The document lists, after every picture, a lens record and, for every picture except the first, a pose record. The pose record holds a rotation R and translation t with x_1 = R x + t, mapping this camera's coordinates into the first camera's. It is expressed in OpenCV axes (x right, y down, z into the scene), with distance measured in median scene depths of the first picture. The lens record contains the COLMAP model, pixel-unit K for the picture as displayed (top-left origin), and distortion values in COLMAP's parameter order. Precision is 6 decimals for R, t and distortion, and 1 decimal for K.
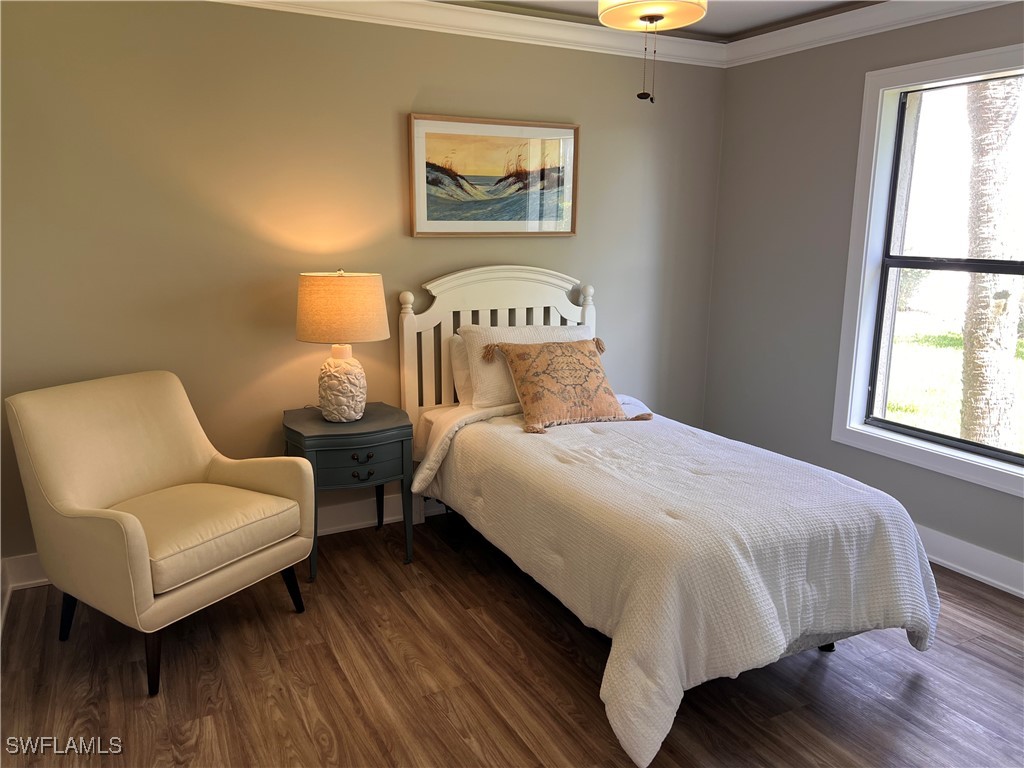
lens RADIAL K [[772.9, 0, 512.0], [0, 772.9, 384.0], [0, 0, 1]] dist [0.093689, -0.129215]
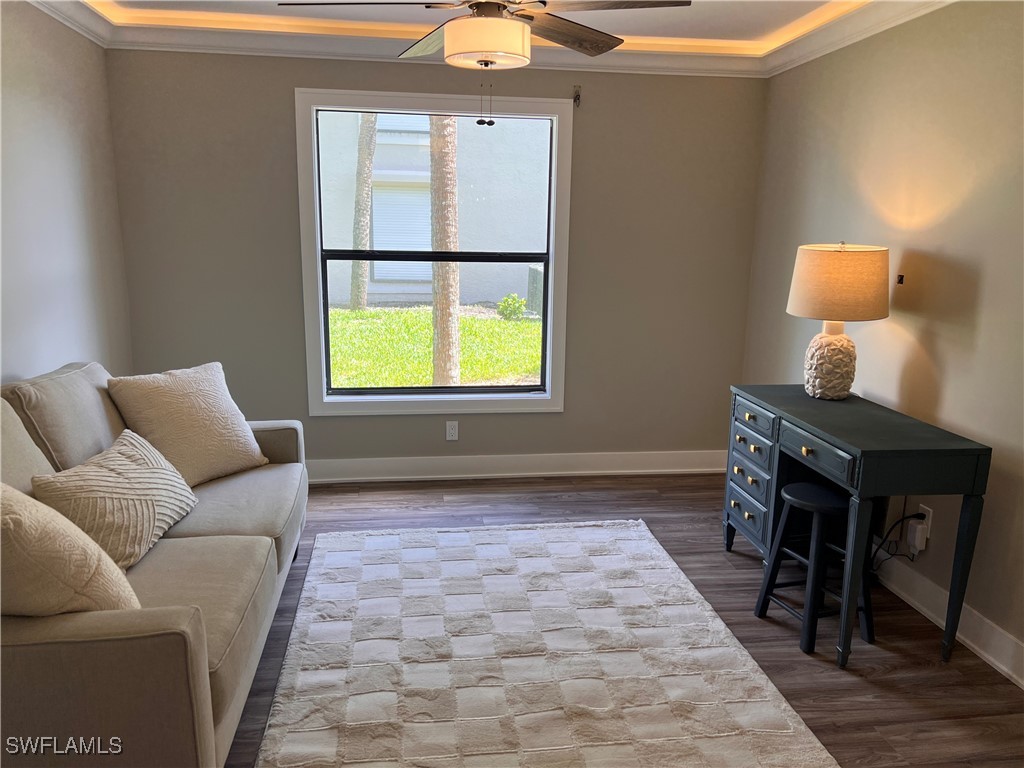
lens RADIAL K [[772.9, 0, 512.0], [0, 772.9, 384.0], [0, 0, 1]] dist [0.093689, -0.129215]
pose [[0.359961, -0.198950, 0.911508, -0.570330], [0.171037, 0.974513, 0.145158, -0.102076], [-0.917156, 0.103650, 0.384814, 0.370288]]
